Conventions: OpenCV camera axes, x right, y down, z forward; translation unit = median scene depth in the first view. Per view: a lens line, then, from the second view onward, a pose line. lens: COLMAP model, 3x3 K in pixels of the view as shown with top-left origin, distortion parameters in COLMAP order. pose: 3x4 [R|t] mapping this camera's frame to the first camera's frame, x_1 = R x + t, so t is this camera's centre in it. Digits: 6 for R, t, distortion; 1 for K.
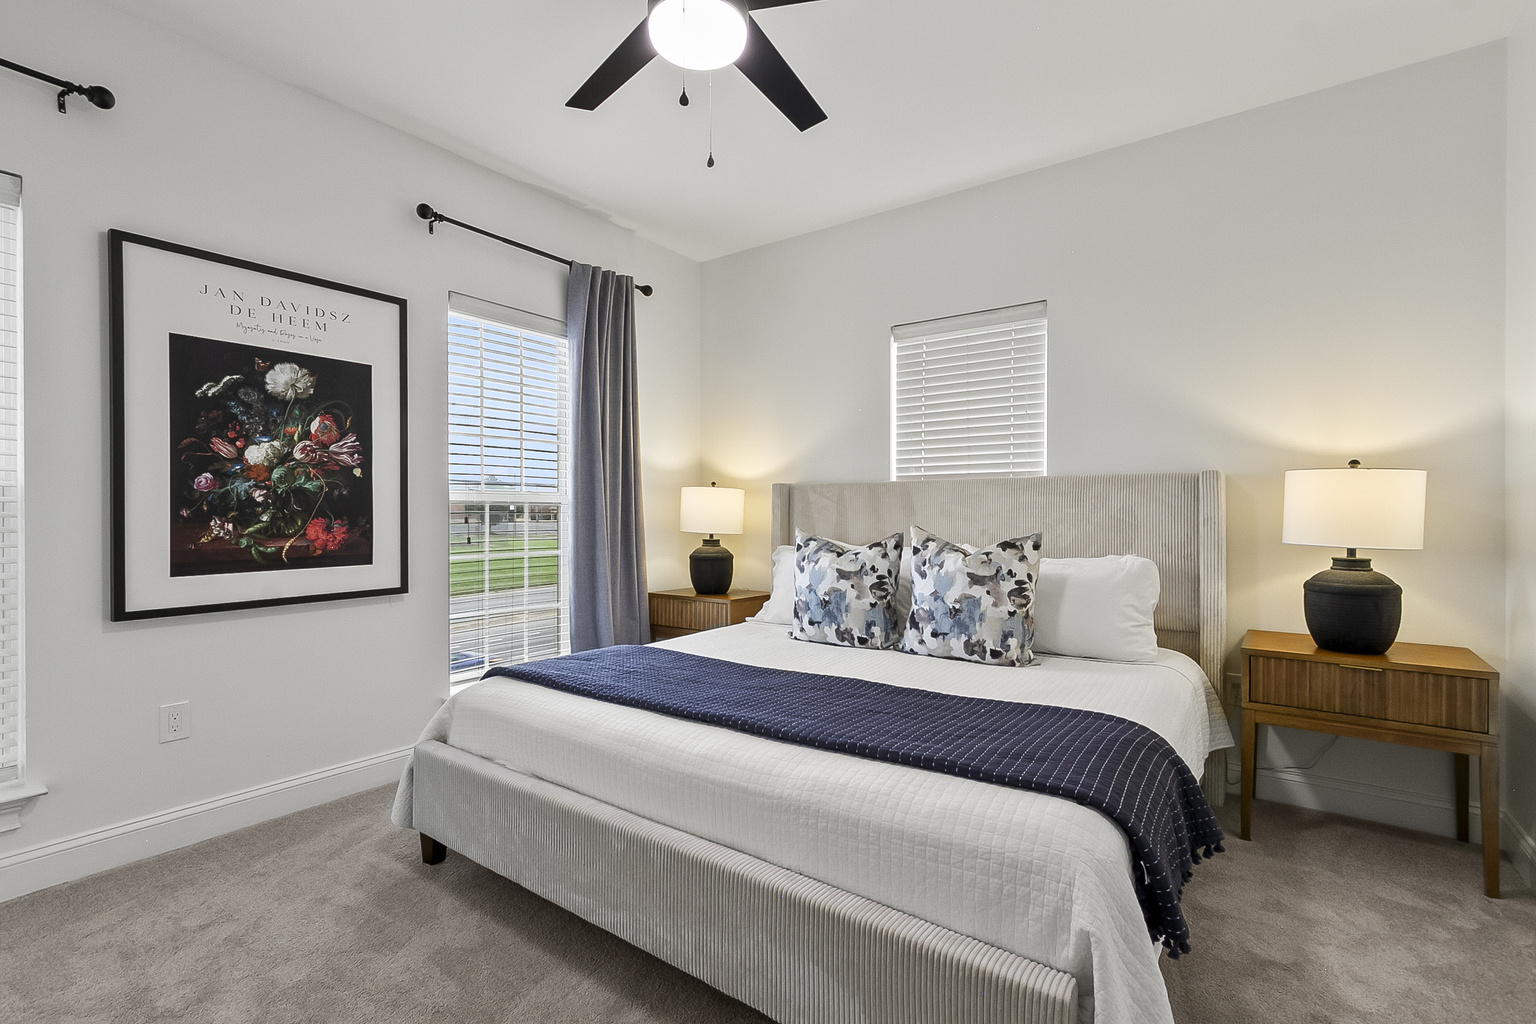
lens RADIAL K [[698.9, 0, 760.8], [0, 698.9, 508.8], [0, 0, 1]] dist [0.004800, -0.001297]
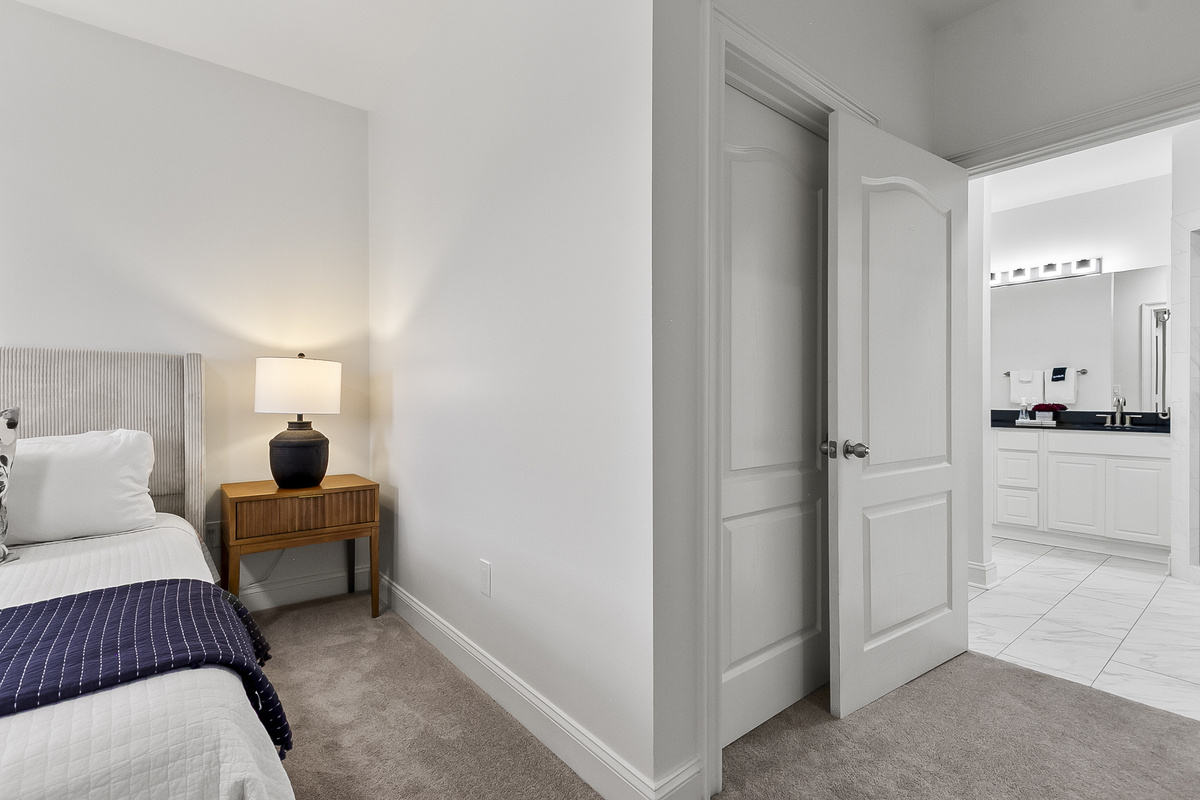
lens RADIAL K [[546.0, 0, 596.6], [0, 546.0, 397.0], [0, 0, 1]] dist [0.004800, -0.001297]
pose [[0.270664, -0.001167, 0.962673, -0.068093], [-0.004370, 0.999987, 0.002441, 0.015258], [-0.962664, -0.004868, 0.270656, 0.117421]]
